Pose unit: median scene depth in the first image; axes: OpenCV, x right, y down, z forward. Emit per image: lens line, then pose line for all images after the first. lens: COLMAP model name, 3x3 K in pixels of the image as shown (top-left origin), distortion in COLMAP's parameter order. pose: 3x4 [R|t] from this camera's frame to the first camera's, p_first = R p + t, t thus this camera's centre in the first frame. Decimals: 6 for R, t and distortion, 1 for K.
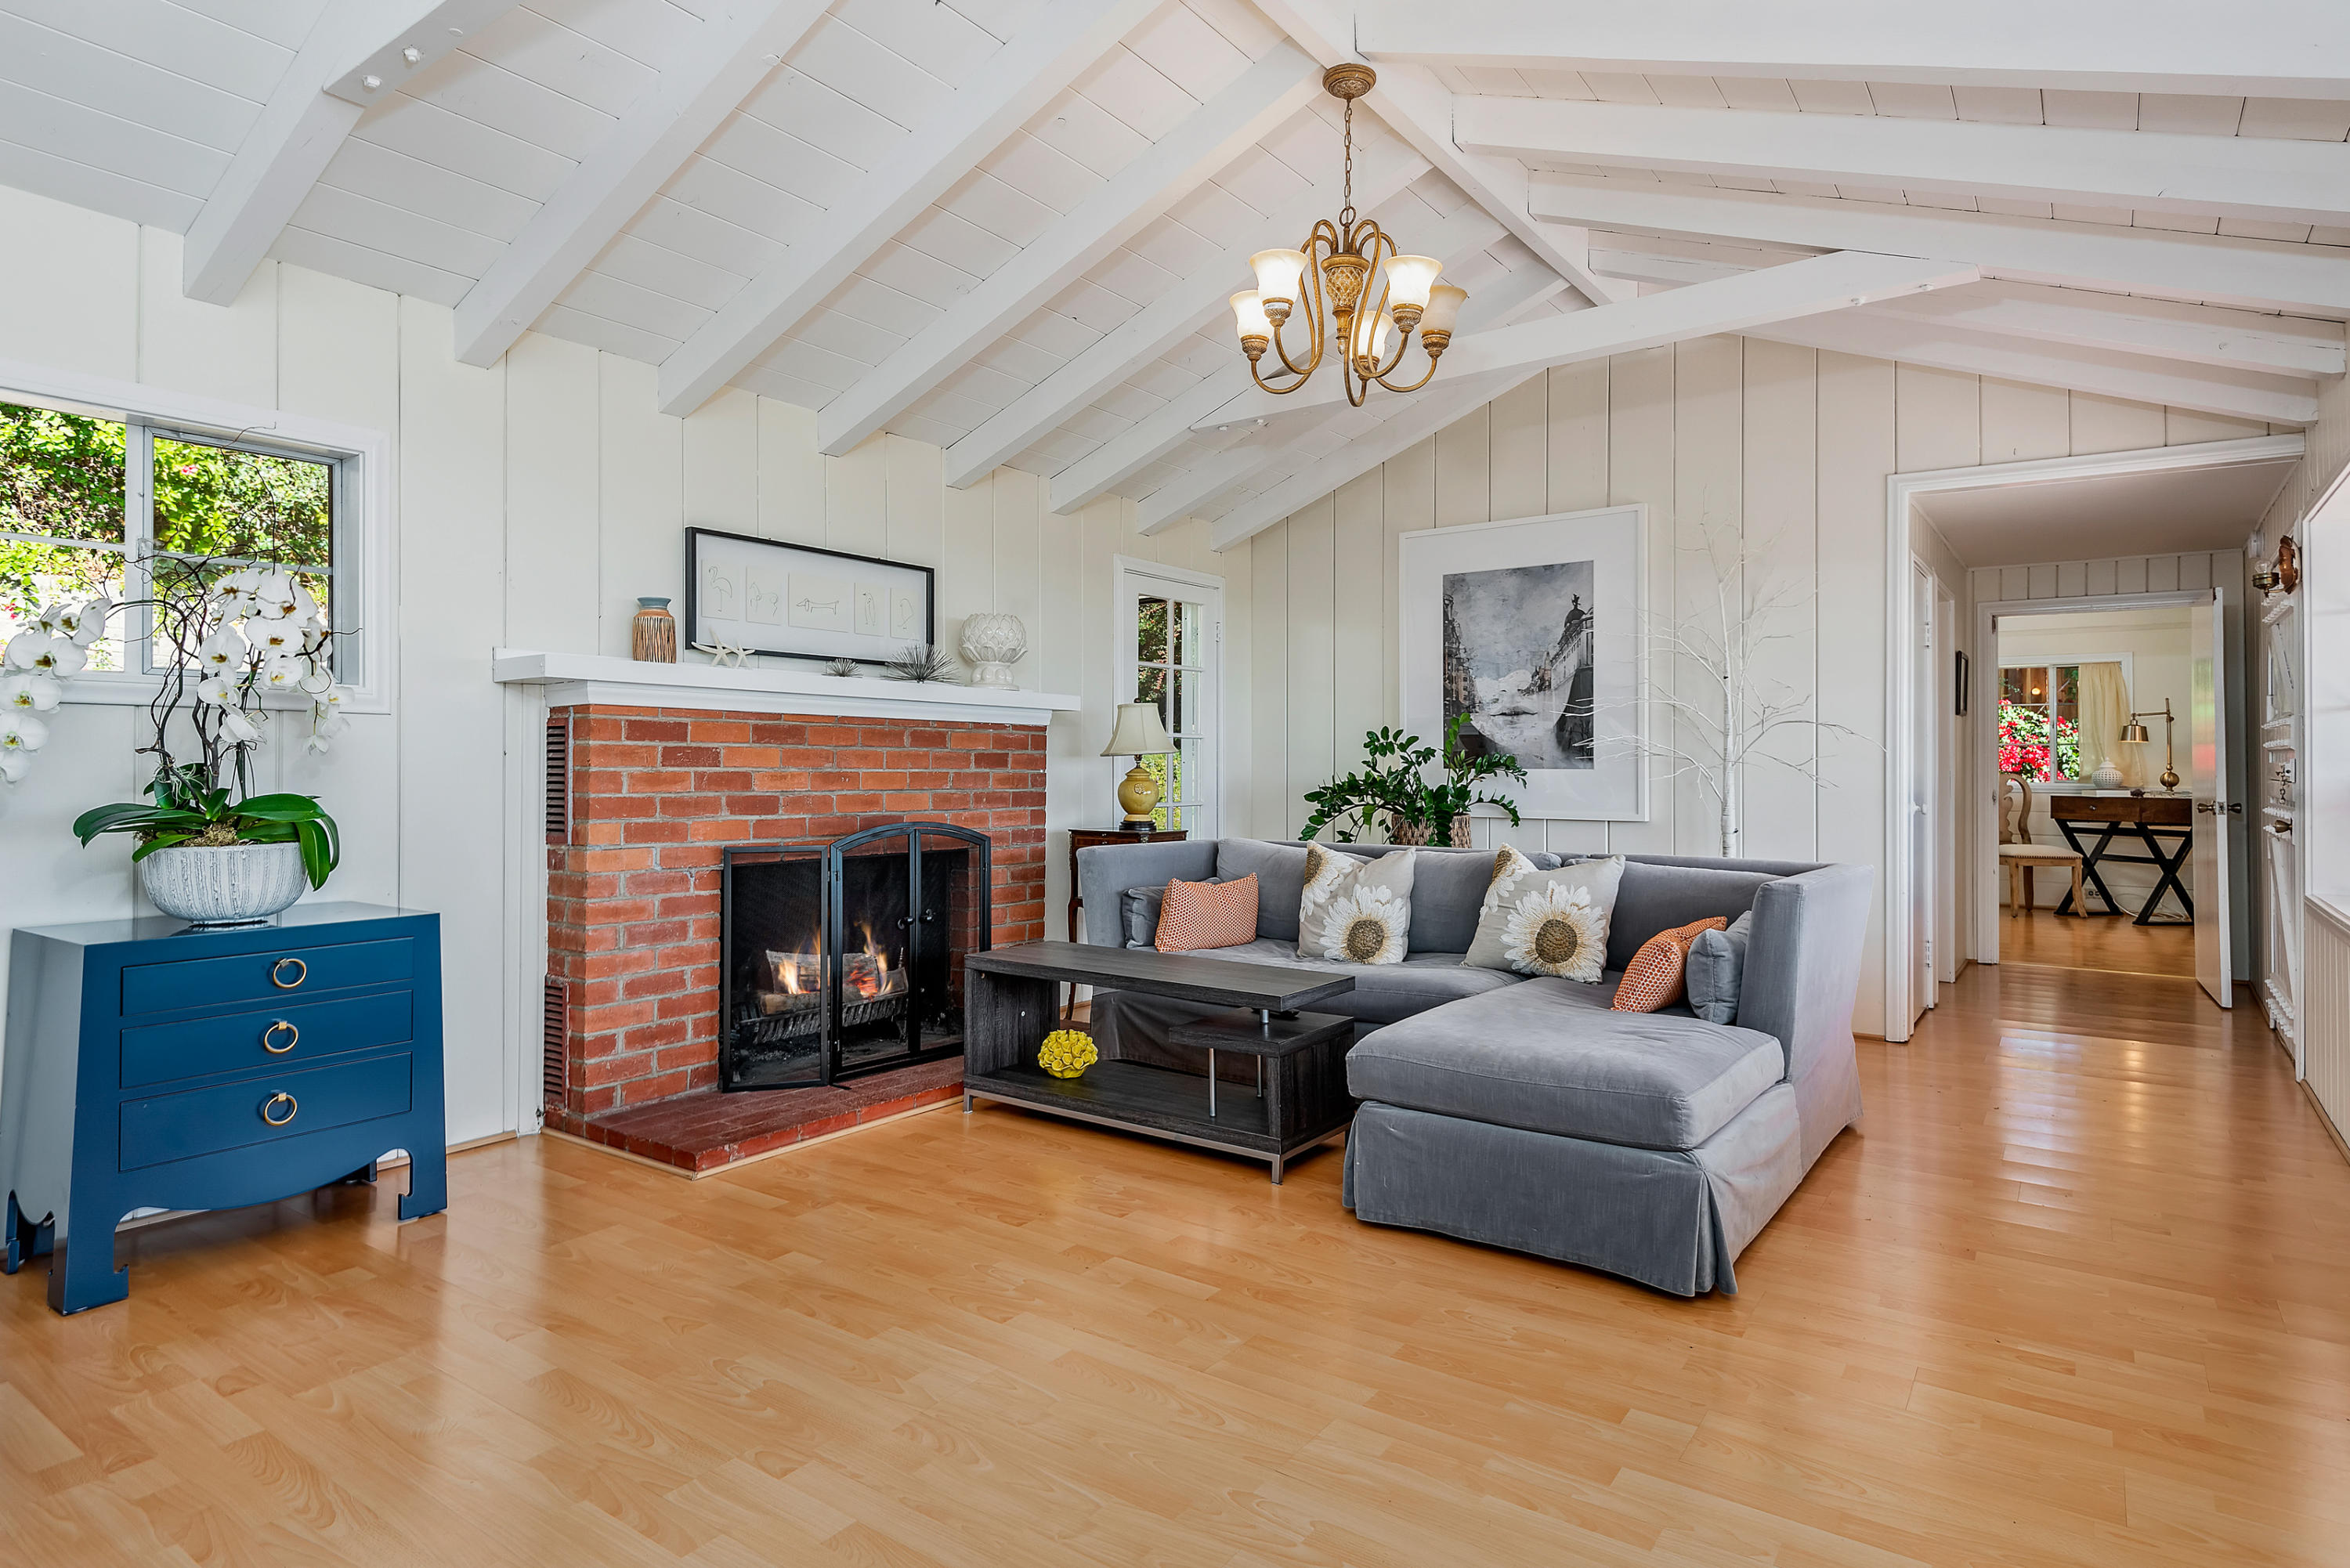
lens RADIAL K [[1273.2, 0, 1186.5], [0, 1273.2, 777.9], [0, 0, 1]] dist [0.004215, 0.001320]
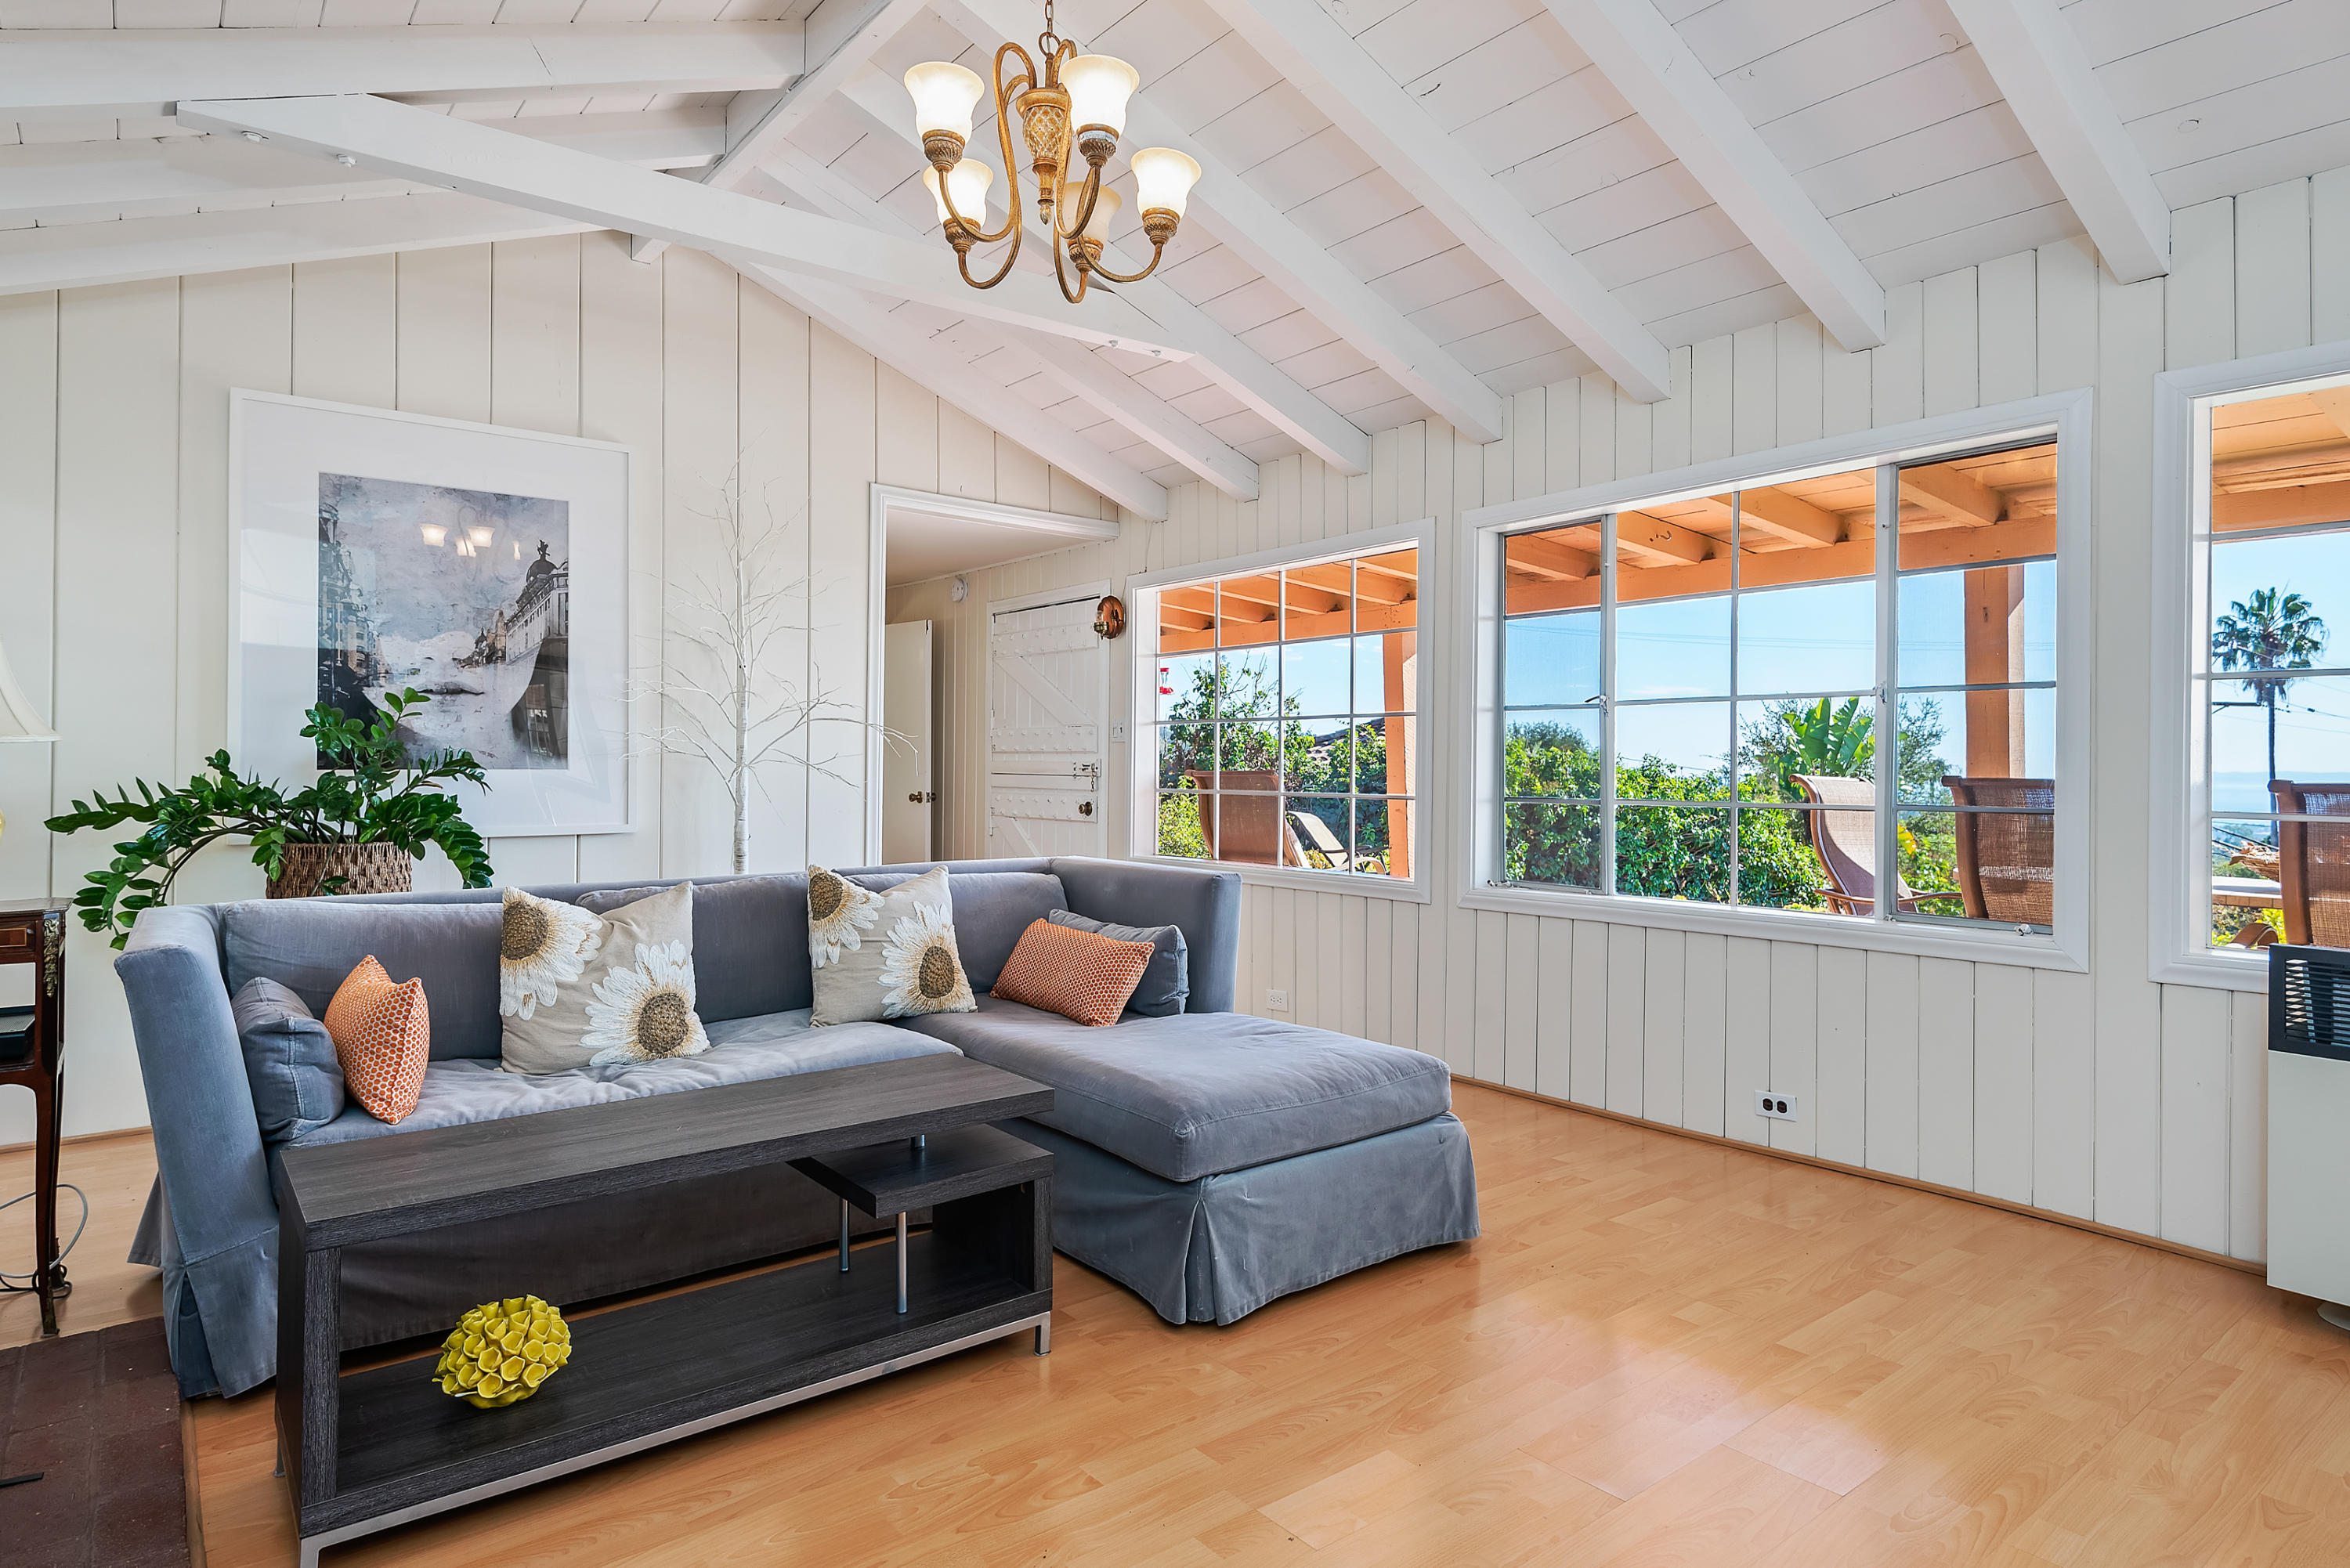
lens RADIAL K [[1316.3, 0, 1174.9], [0, 1316.3, 776.3], [0, 0, 1]] dist [0.028787, -0.000406]
pose [[0.264059, -0.008805, 0.964466, -0.419735], [0.007324, 0.999948, 0.007124, -0.006689], [-0.964479, 0.005183, 0.264110, 0.491915]]
